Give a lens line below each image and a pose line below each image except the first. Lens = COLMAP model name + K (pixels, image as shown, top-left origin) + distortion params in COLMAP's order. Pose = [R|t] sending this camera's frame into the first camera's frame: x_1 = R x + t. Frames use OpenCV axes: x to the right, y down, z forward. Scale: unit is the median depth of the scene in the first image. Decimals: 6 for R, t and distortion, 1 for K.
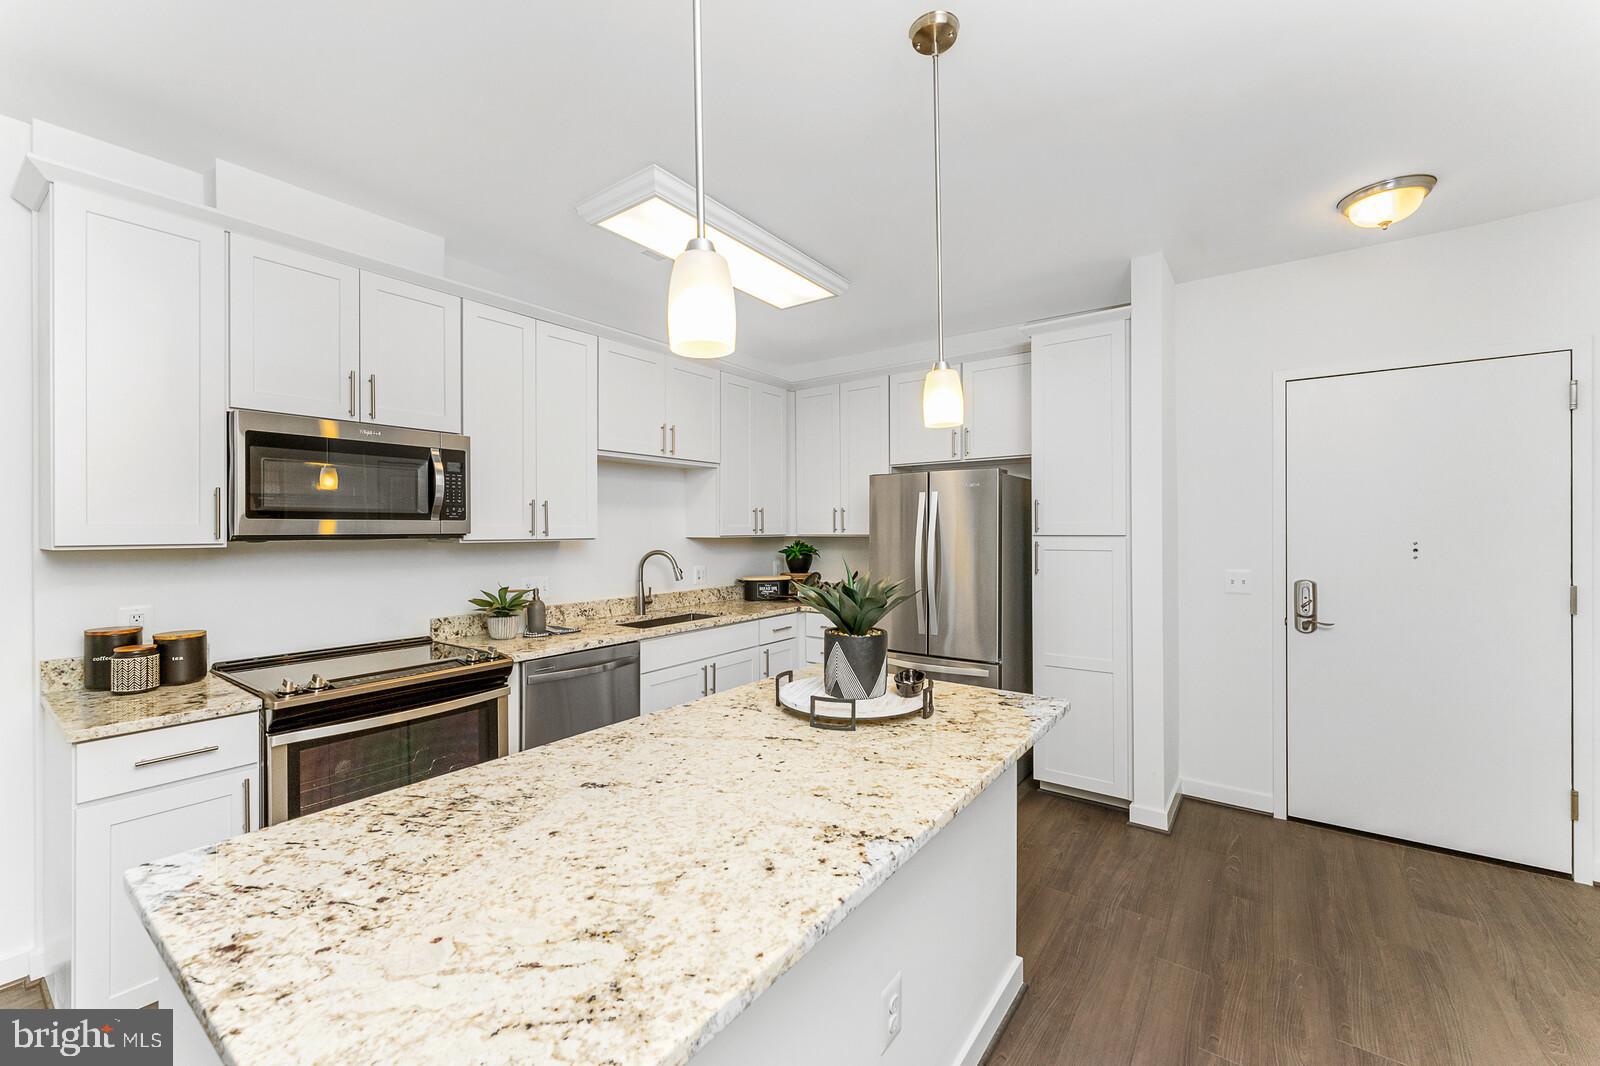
lens RADIAL K [[640.5, 0, 805.4], [0, 640.5, 529.5], [0, 0, 1]] dist [0.004507, -0.000912]
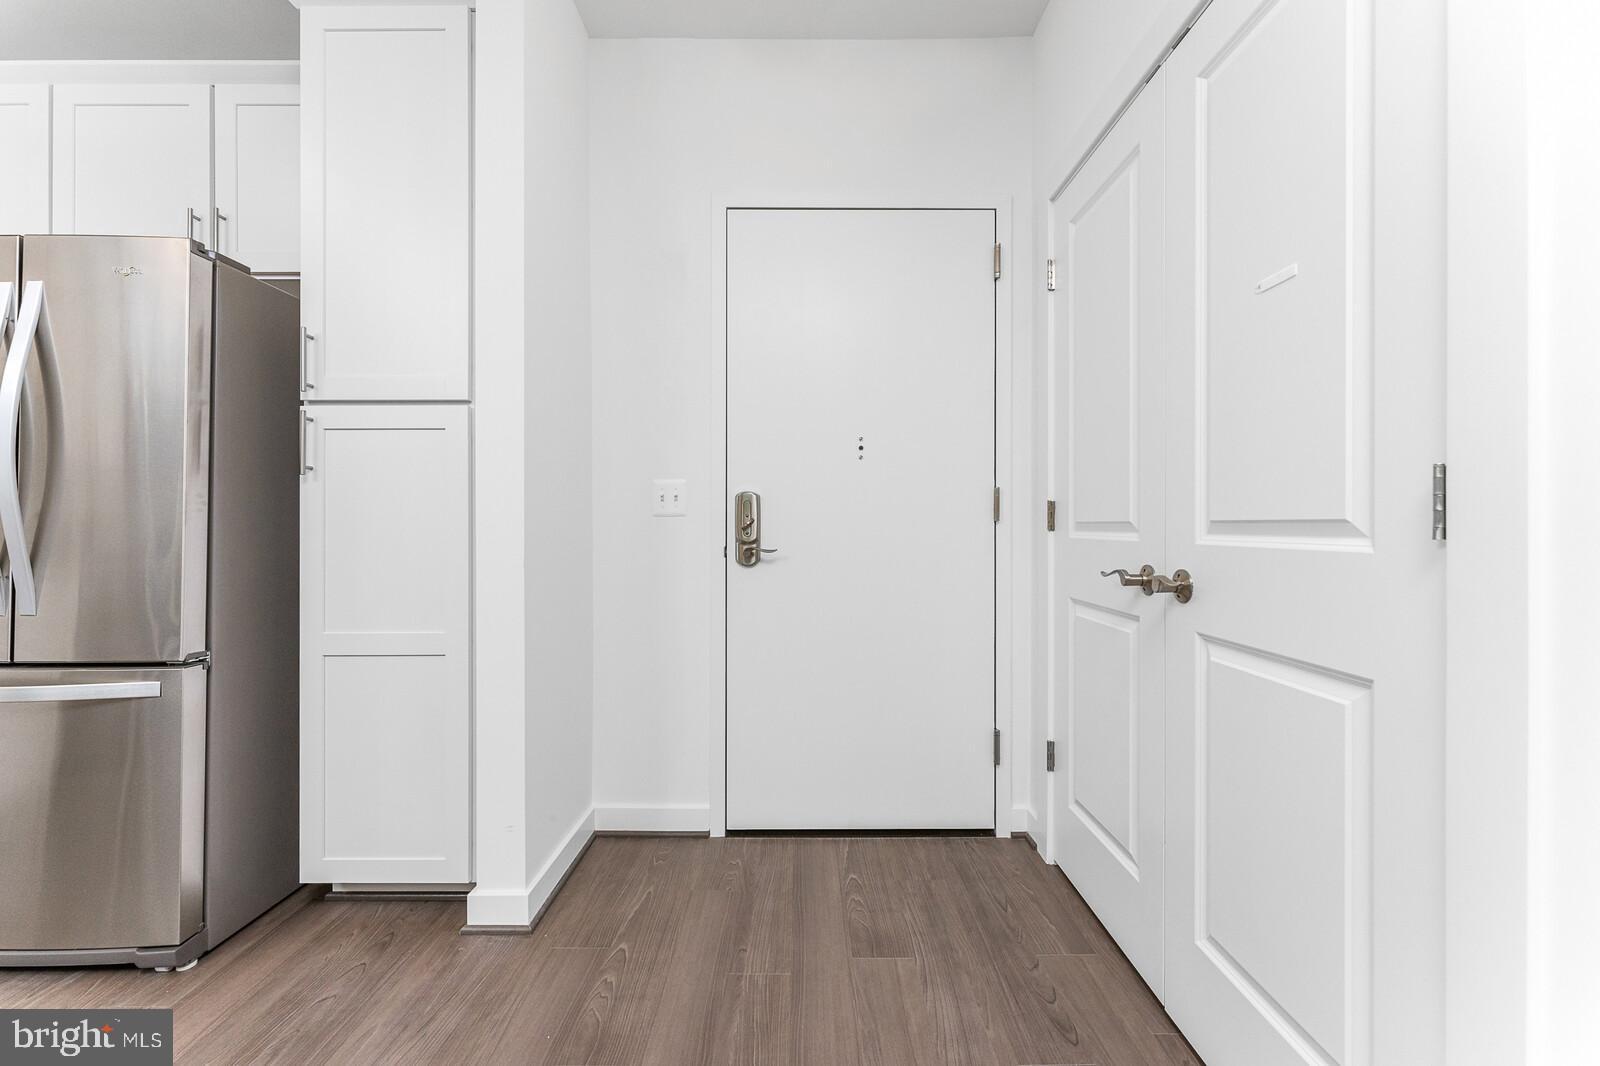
lens RADIAL K [[640.5, 0, 802.9], [0, 640.5, 524.2], [0, 0, 1]] dist [0.004507, -0.000912]
pose [[0.807705, 0.005132, 0.589564, 0.487293], [-0.003410, 0.999986, -0.004033, 0.138997], [-0.589577, 0.001247, 0.807711, 0.465397]]
